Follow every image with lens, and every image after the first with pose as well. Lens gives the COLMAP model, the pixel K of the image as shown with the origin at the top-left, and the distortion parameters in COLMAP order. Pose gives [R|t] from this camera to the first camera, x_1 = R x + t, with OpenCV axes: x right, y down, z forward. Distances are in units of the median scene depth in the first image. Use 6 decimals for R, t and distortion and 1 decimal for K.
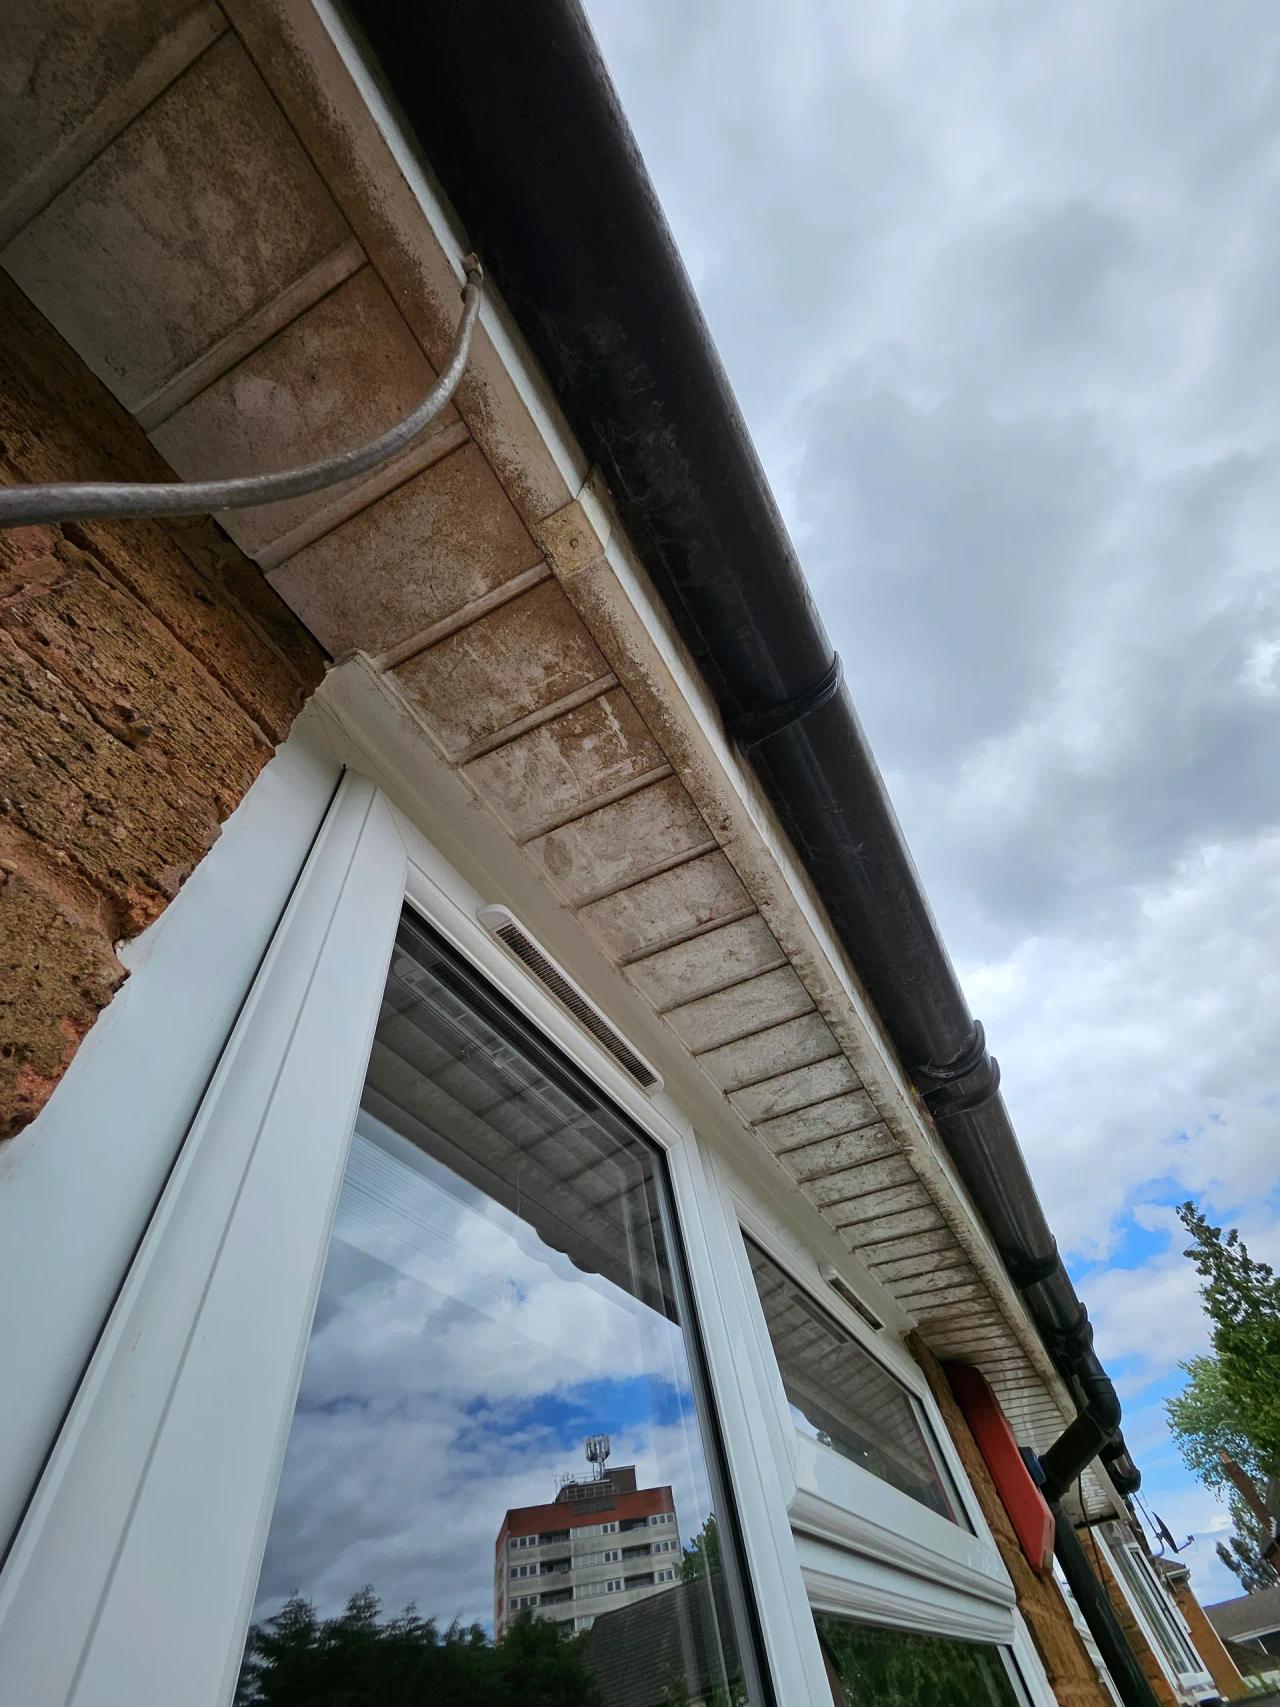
lens RADIAL K [[668.0, 0, 648.6], [0, 668.0, 852.0], [0, 0, 1]] dist [0.002163, 0.000328]
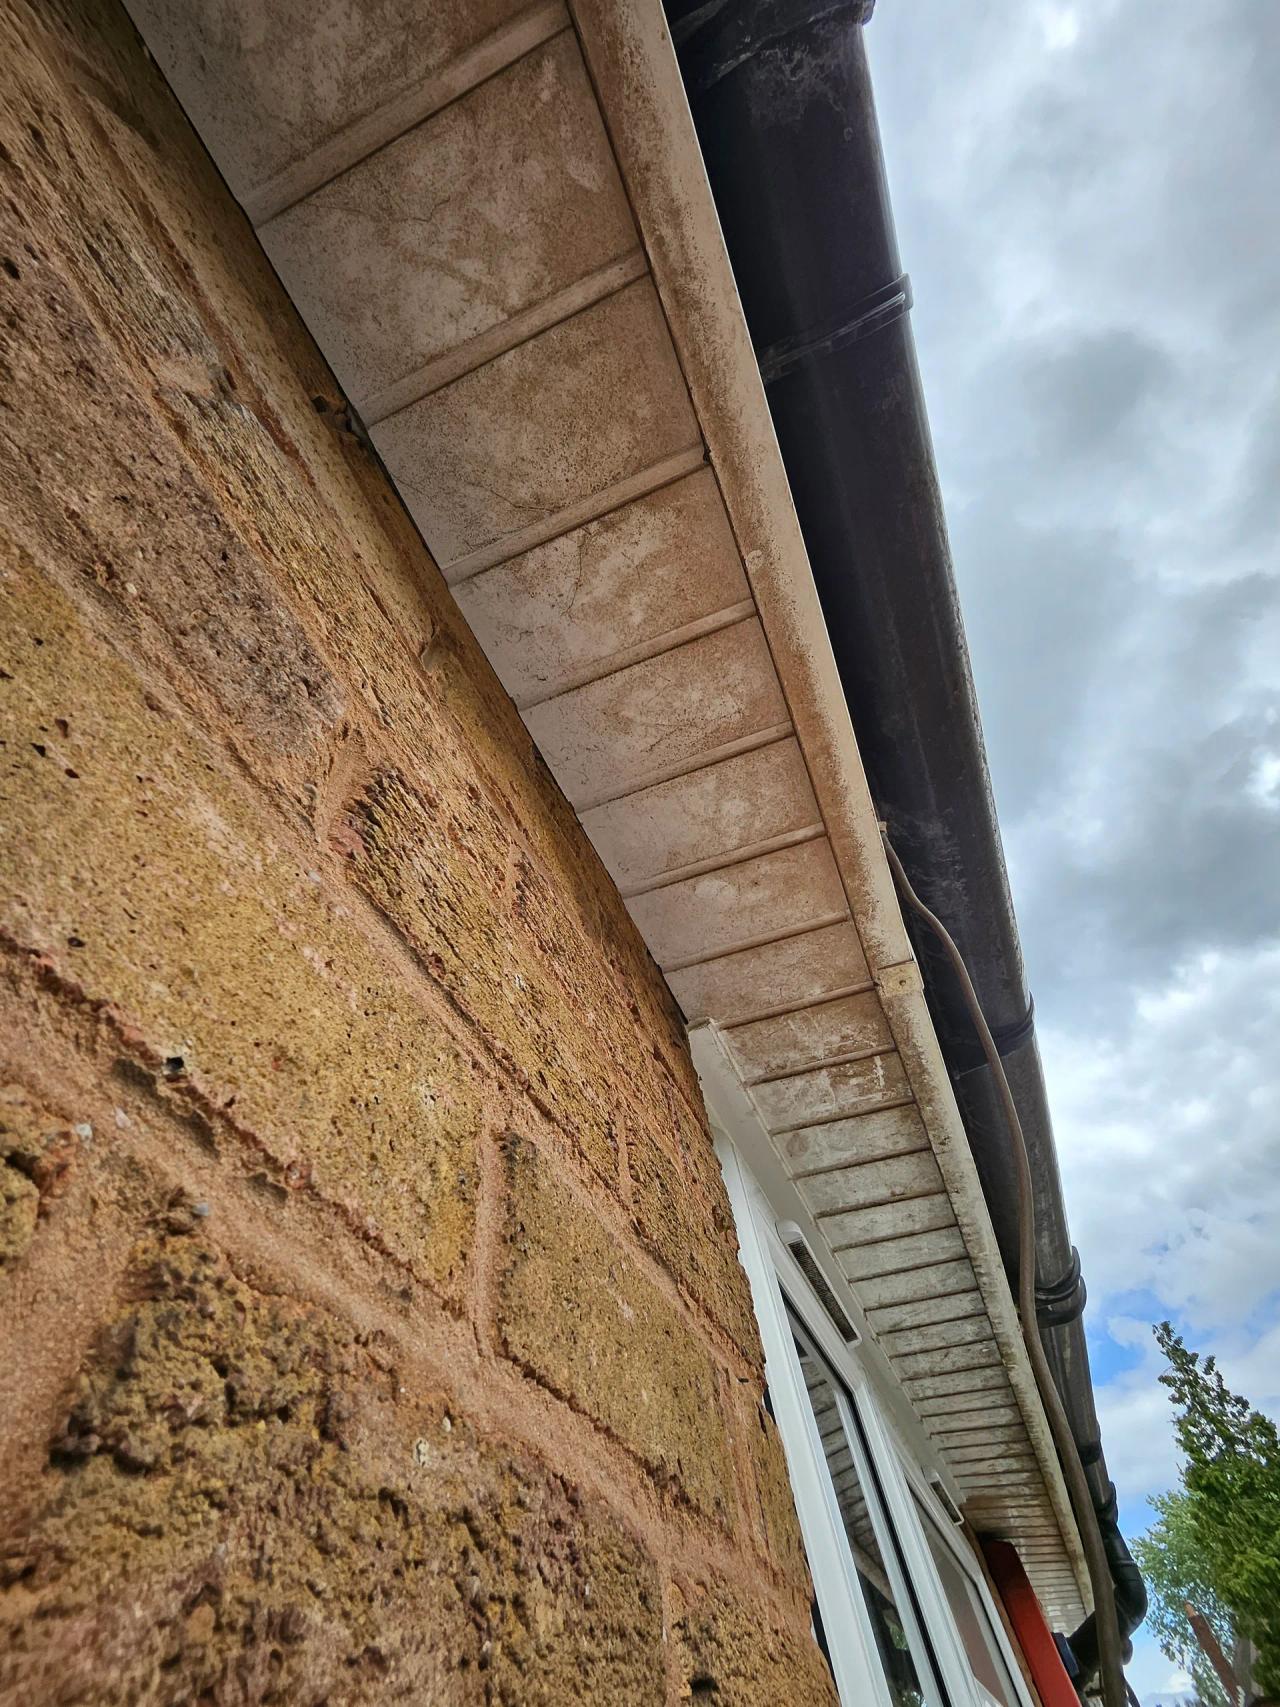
lens RADIAL K [[687.7, 0, 640.0], [0, 687.7, 853.5], [0, 0, 1]] dist [-0.000127, -0.001359]
pose [[0.995185, 0.097879, 0.005204, -0.229565], [-0.097378, 0.993355, -0.061350, -0.199228], [-0.011174, 0.060547, 0.998103, -0.136077]]
